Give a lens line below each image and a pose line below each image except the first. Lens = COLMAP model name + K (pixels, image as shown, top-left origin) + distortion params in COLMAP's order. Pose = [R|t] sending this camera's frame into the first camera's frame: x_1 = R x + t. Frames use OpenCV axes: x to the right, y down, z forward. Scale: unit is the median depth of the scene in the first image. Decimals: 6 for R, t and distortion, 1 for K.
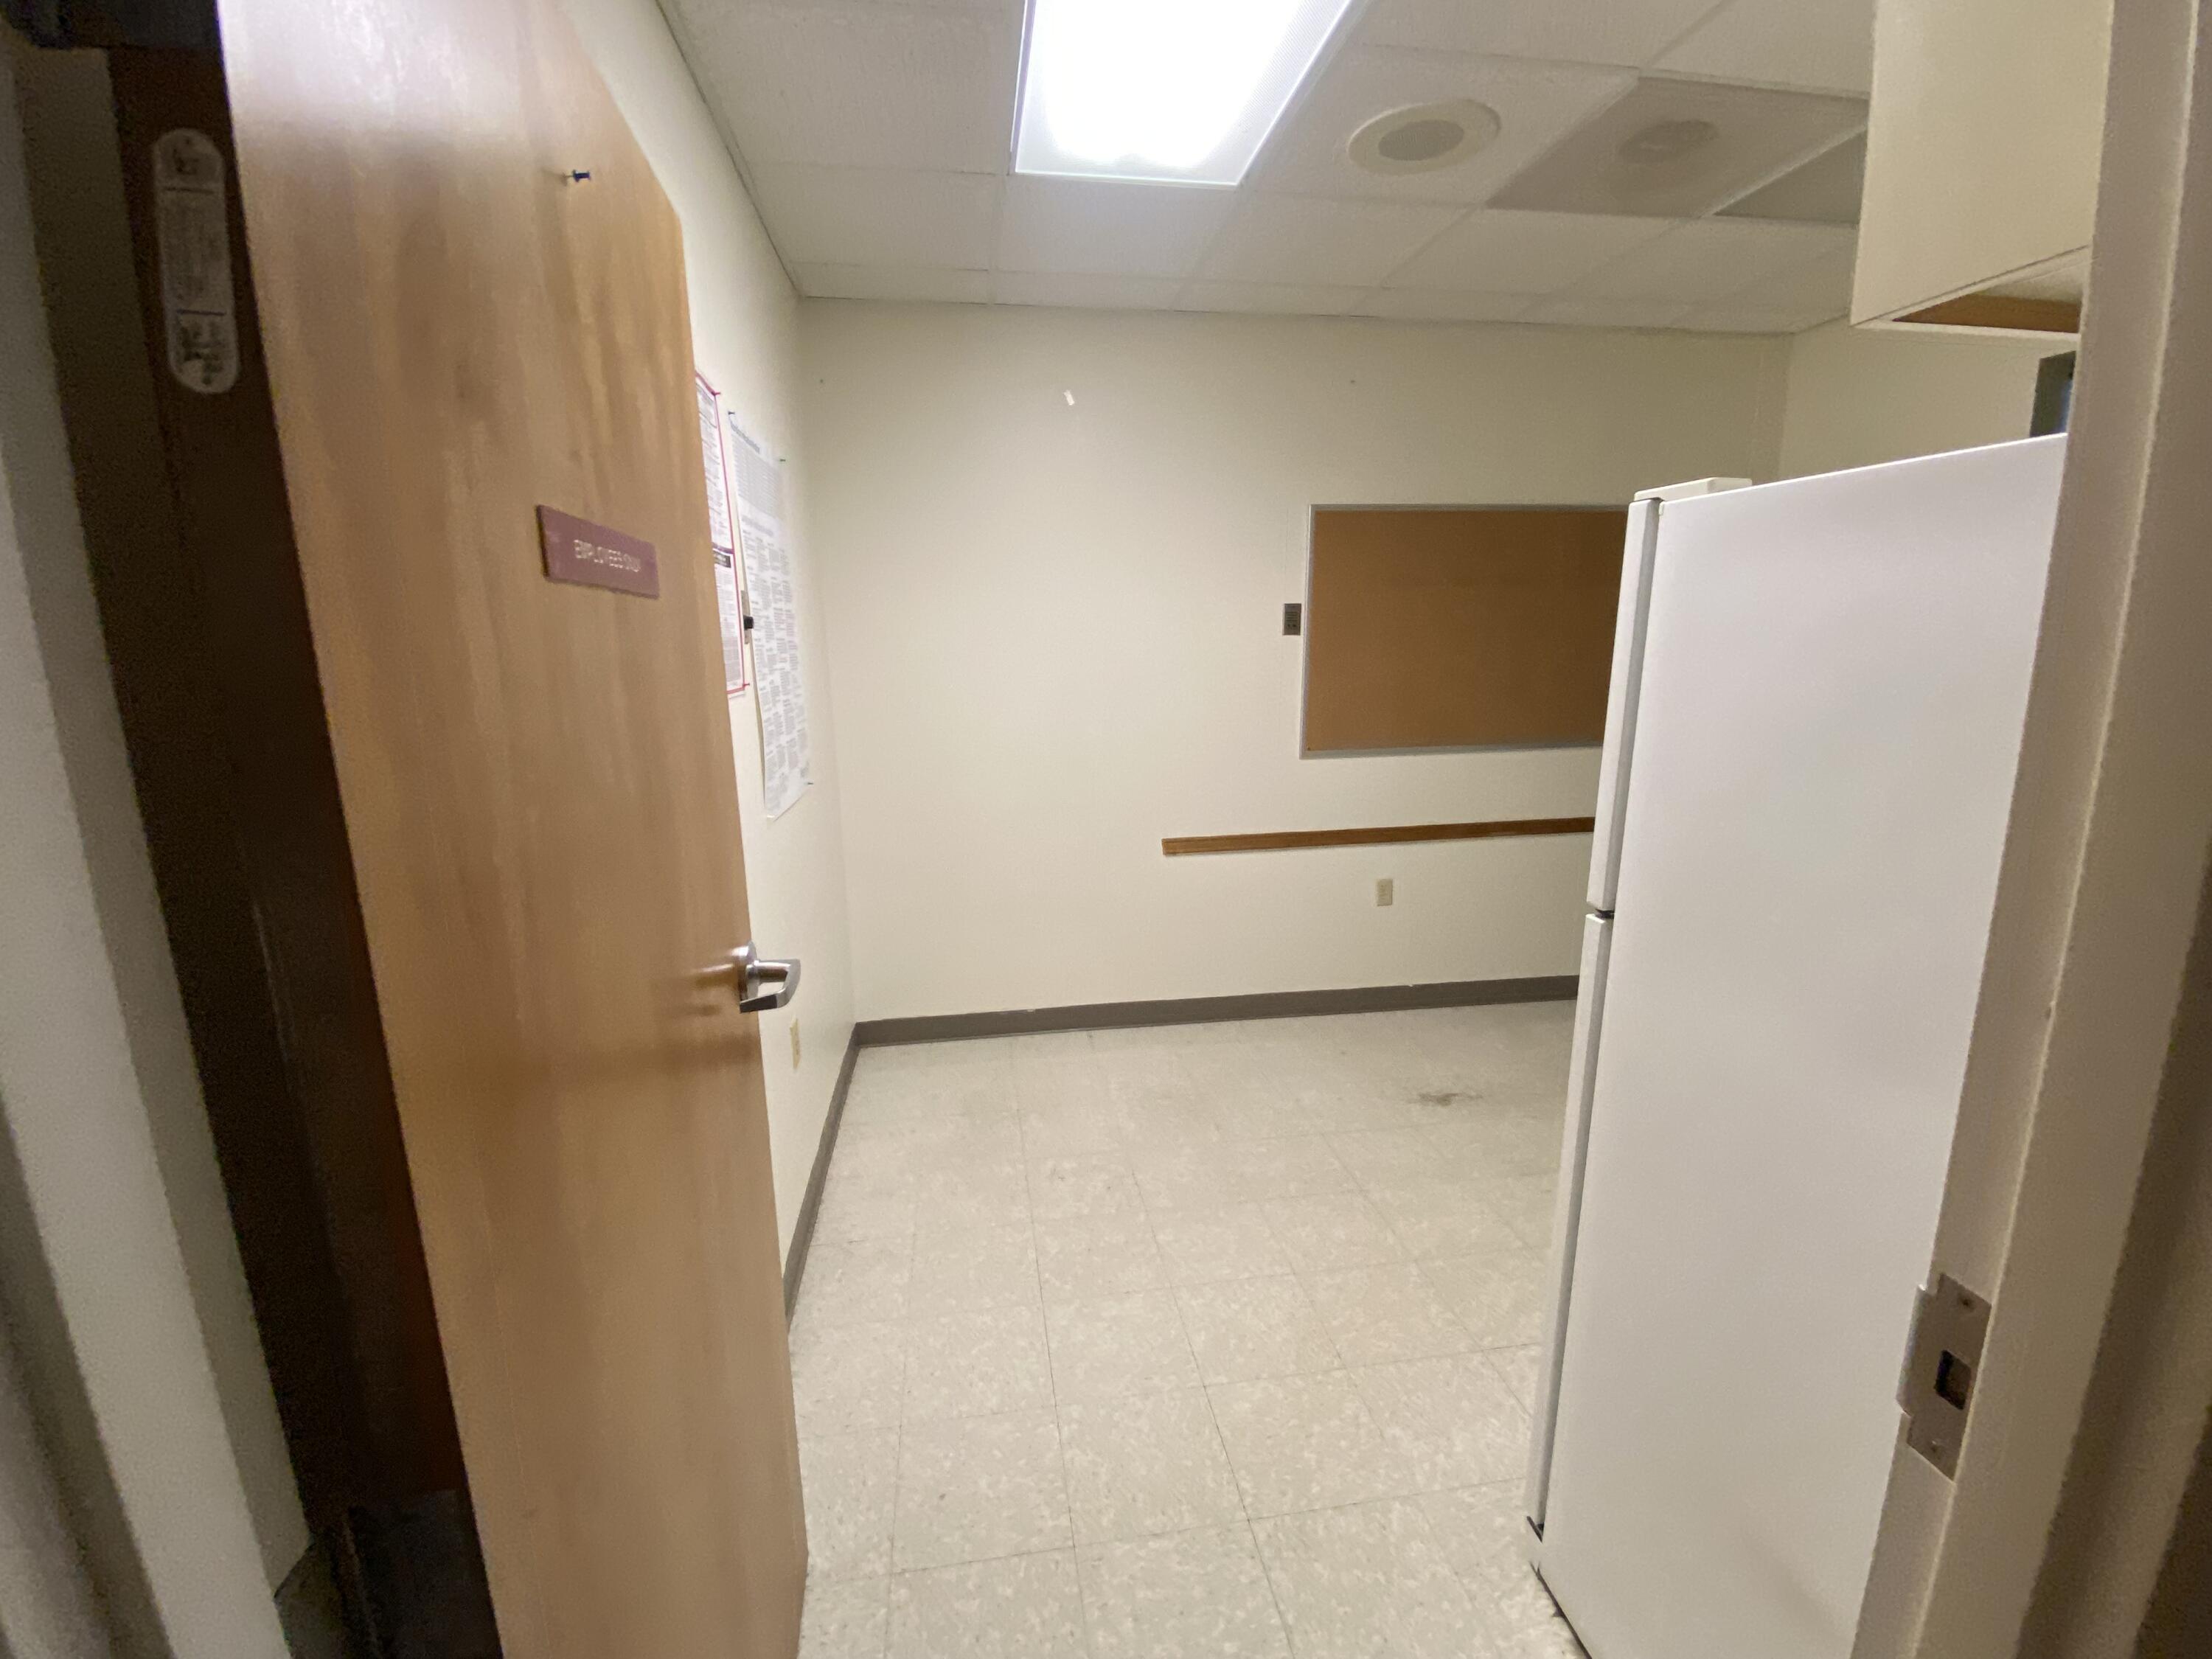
lens RADIAL K [[952.0, 0, 1104.3], [0, 952.0, 830.7], [0, 0, 1]] dist [-0.004954, -0.006987]
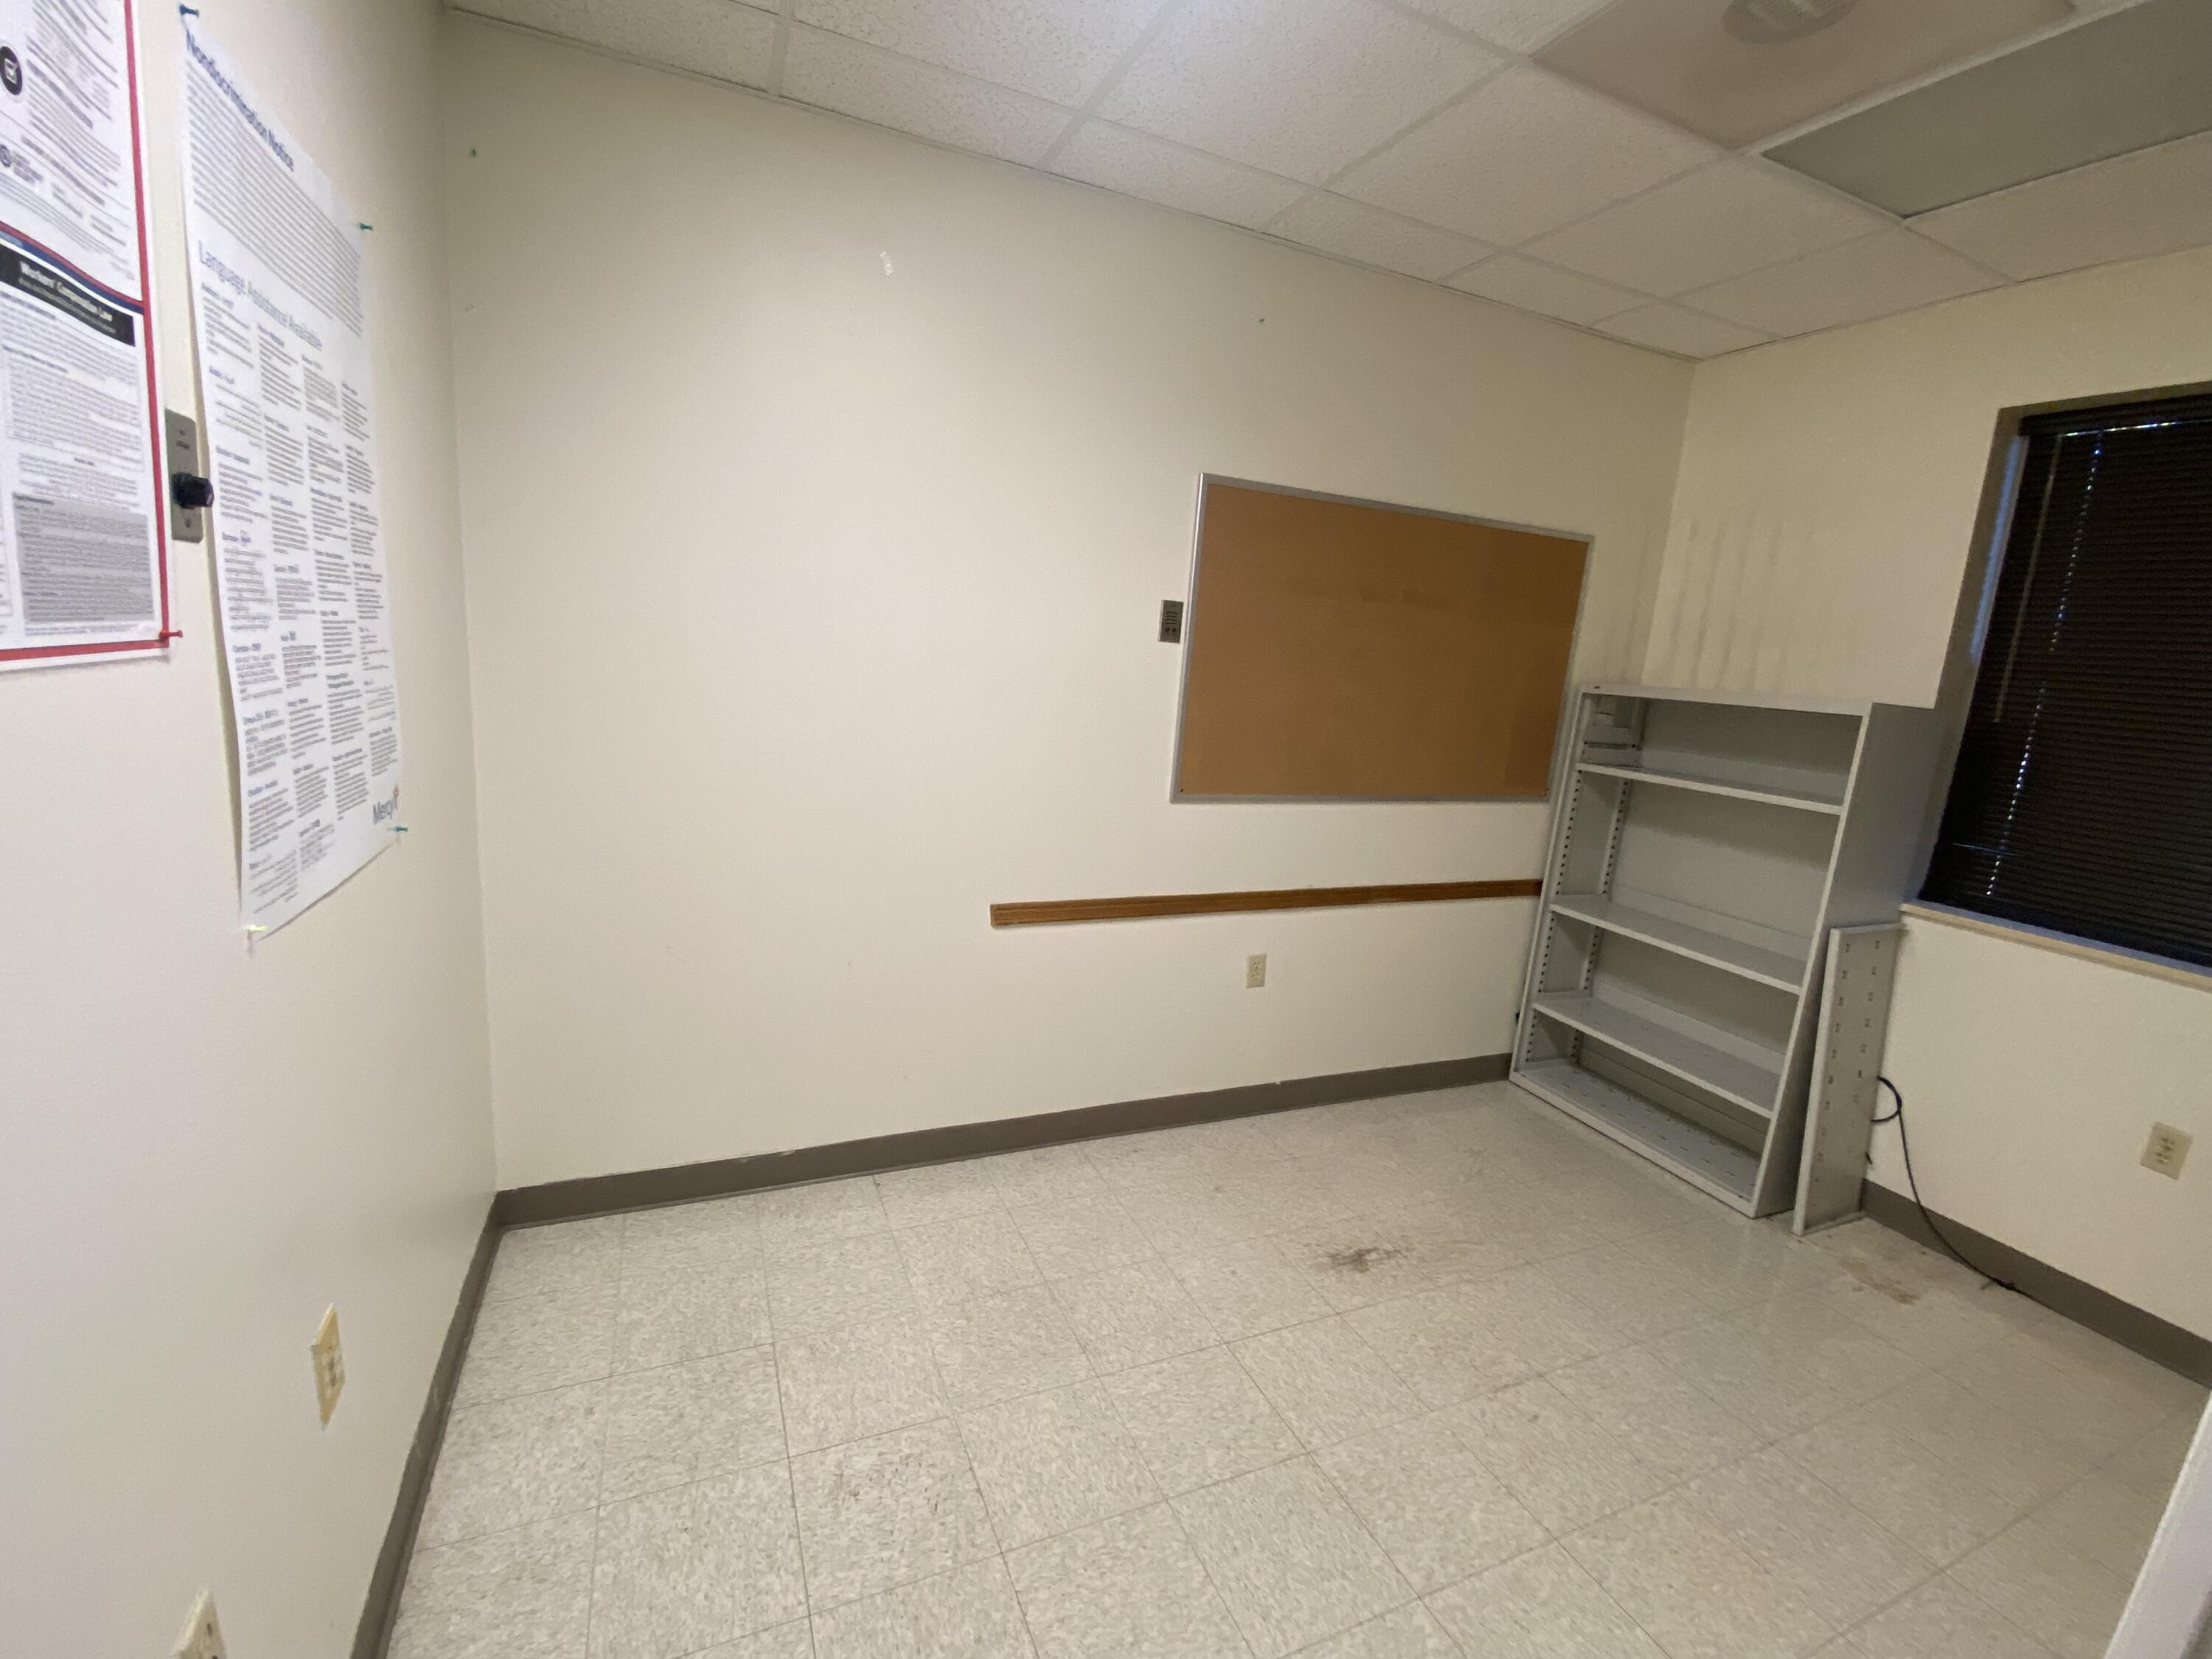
lens RADIAL K [[952.0, 0, 1114.8], [0, 952.0, 831.2], [0, 0, 1]] dist [-0.004954, -0.006987]
pose [[0.959823, 0.034314, 0.278501, -0.066315], [-0.032200, 0.999407, -0.012163, -0.055284], [-0.278753, 0.002707, 0.960359, 0.360875]]
